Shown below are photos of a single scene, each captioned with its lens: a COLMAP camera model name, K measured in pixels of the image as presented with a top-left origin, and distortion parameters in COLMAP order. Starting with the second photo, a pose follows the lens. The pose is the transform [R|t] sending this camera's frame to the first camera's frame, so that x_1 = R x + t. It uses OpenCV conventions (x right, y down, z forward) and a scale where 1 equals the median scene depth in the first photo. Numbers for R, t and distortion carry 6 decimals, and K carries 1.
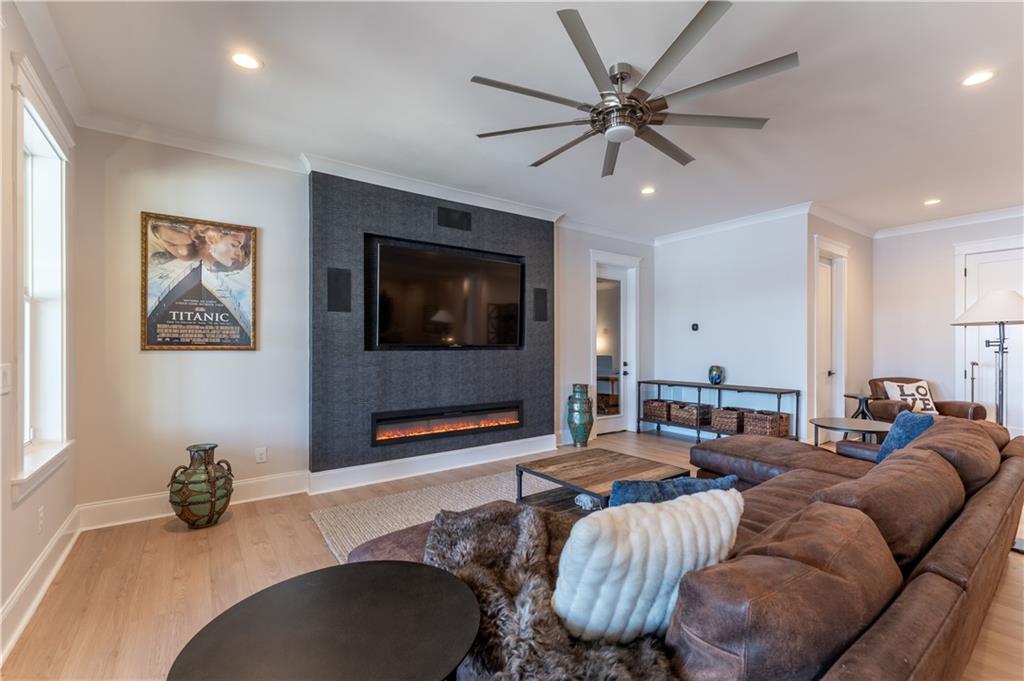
lens RADIAL K [[440.7, 0, 514.9], [0, 440.7, 347.1], [0, 0, 1]] dist [0.009722, 0.000091]
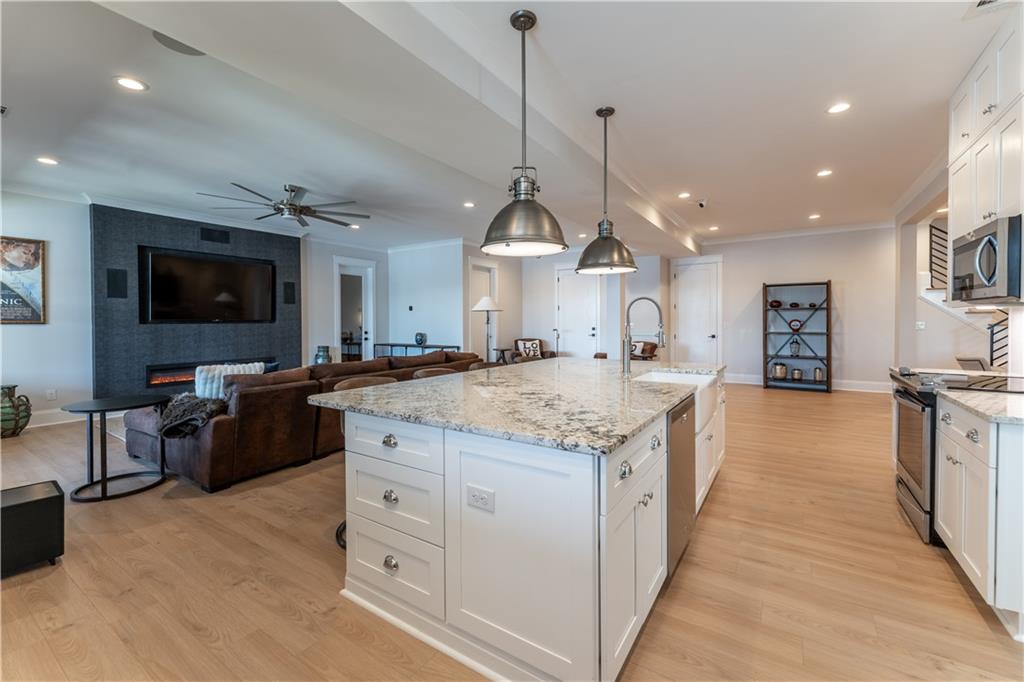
lens RADIAL K [[432.3, 0, 517.9], [0, 432.3, 328.1], [0, 0, 1]] dist [0.011891, -0.000090]
pose [[0.935806, -0.007598, 0.352432, 0.329447], [0.002007, 0.999866, 0.016227, 0.000369], [-0.352509, -0.014478, 0.935697, -0.814778]]
